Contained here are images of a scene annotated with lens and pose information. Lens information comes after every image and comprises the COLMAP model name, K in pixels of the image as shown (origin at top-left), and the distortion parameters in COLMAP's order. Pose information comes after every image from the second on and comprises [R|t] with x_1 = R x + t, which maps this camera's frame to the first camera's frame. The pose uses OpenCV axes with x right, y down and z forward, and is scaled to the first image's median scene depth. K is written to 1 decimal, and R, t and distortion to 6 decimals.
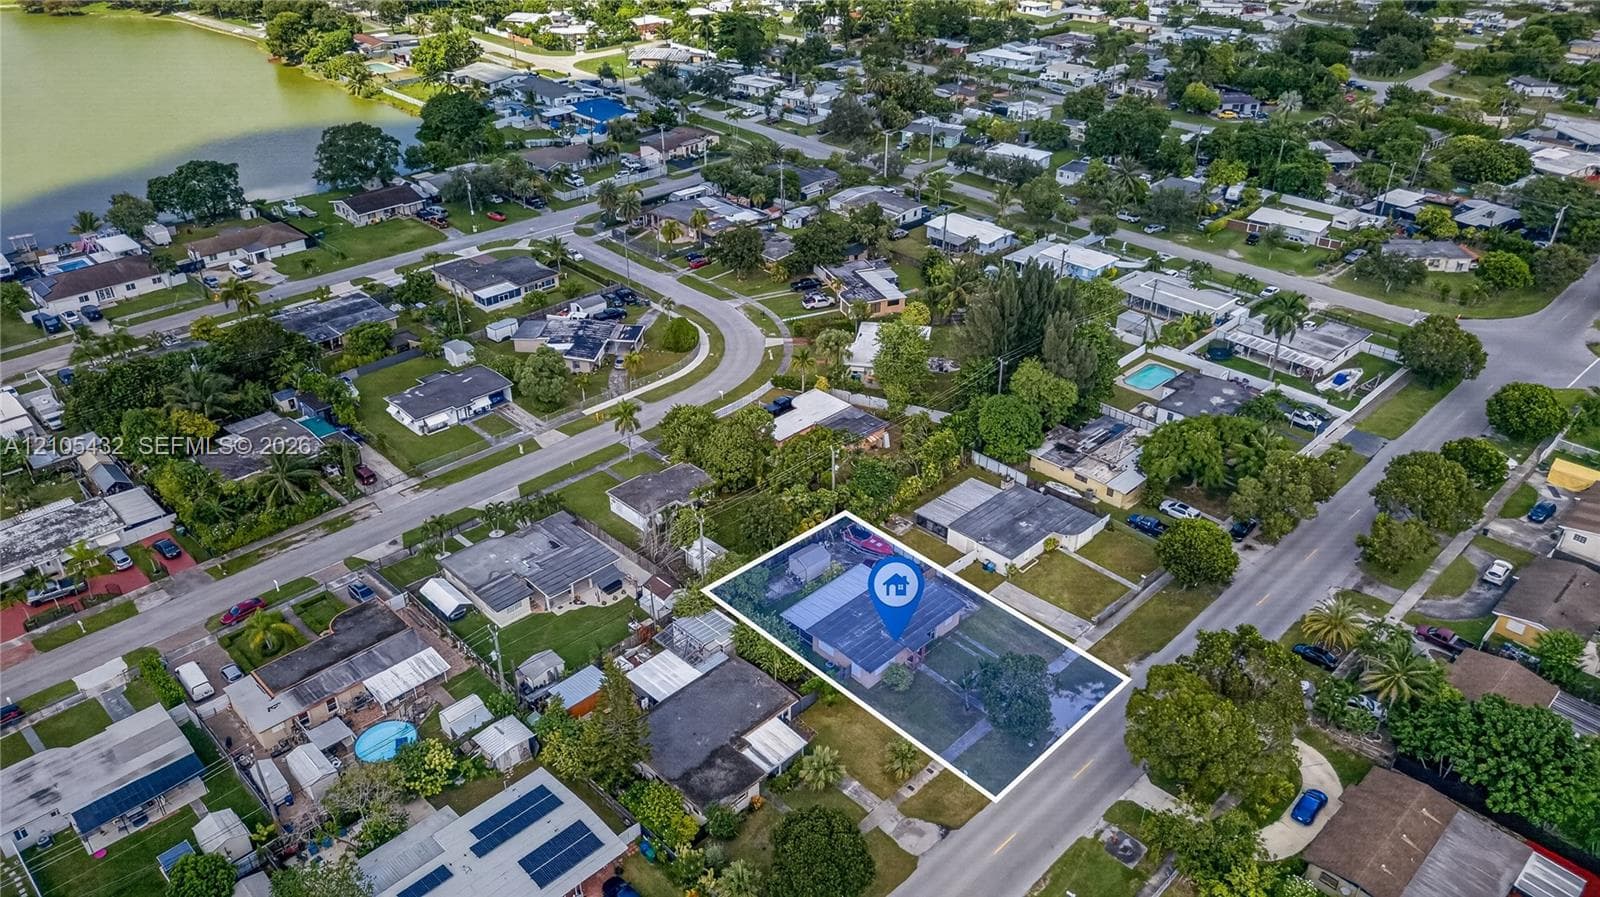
lens RADIAL K [[1107.1, 0, 801.1], [0, 1107.1, 456.5], [0, 0, 1]] dist [0.079464, -0.084438]
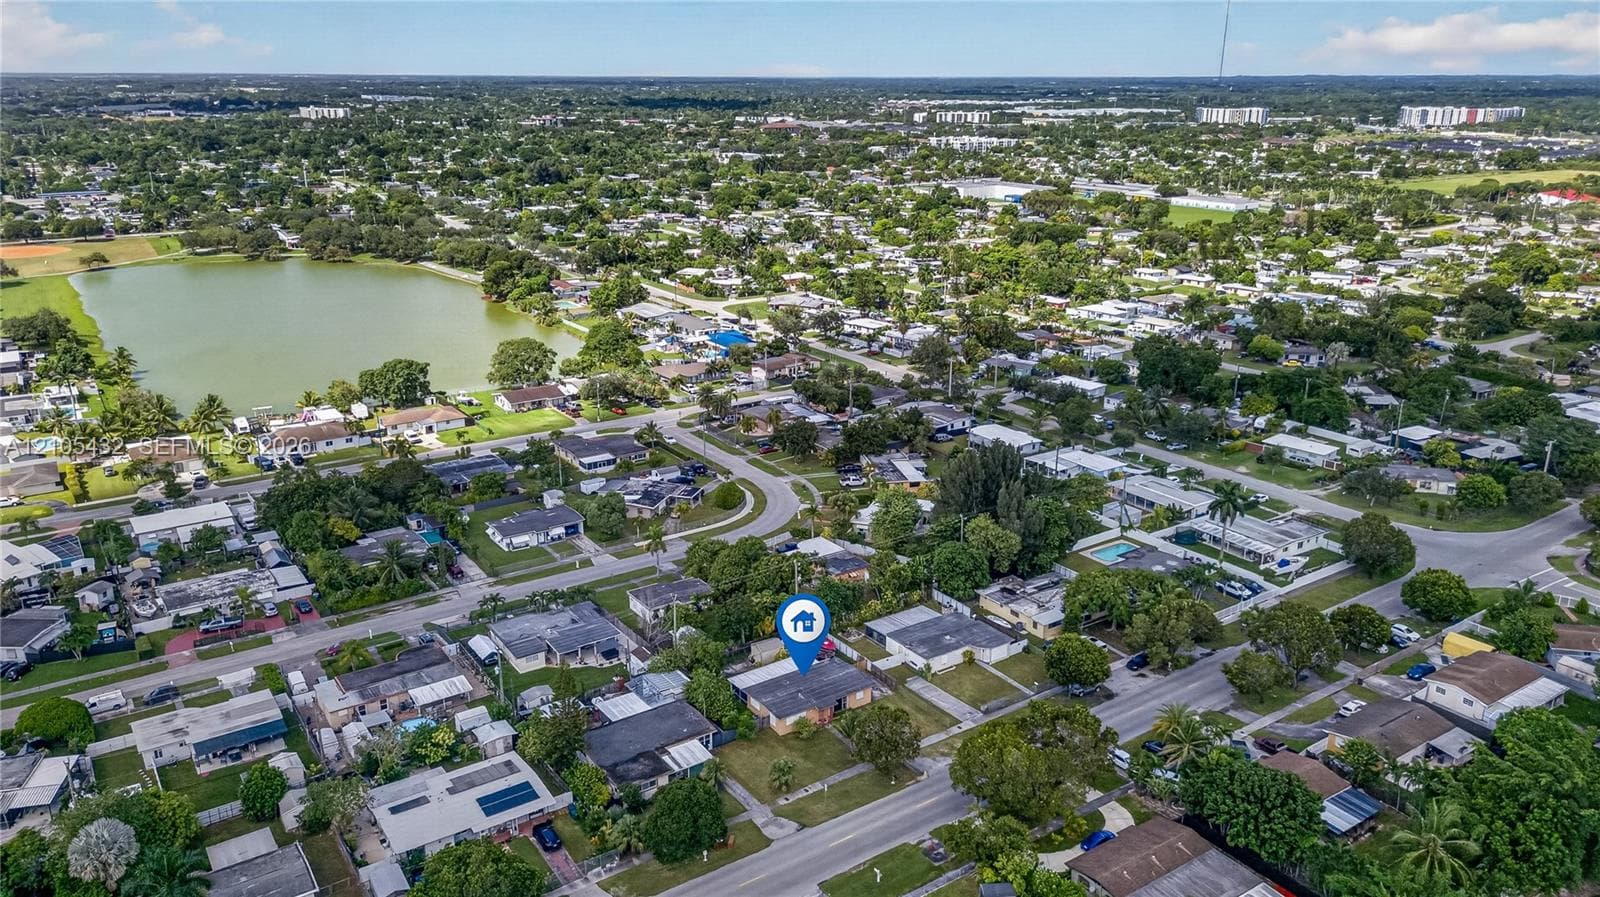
lens RADIAL K [[1107.1, 0, 801.1], [0, 1107.1, 456.5], [0, 0, 1]] dist [0.079464, -0.084438]
pose [[0.985252, 0.050649, -0.163442, 0.158121], [-0.085659, 0.972877, -0.214877, 0.098101], [0.148125, 0.225708, 0.962868, -0.165441]]
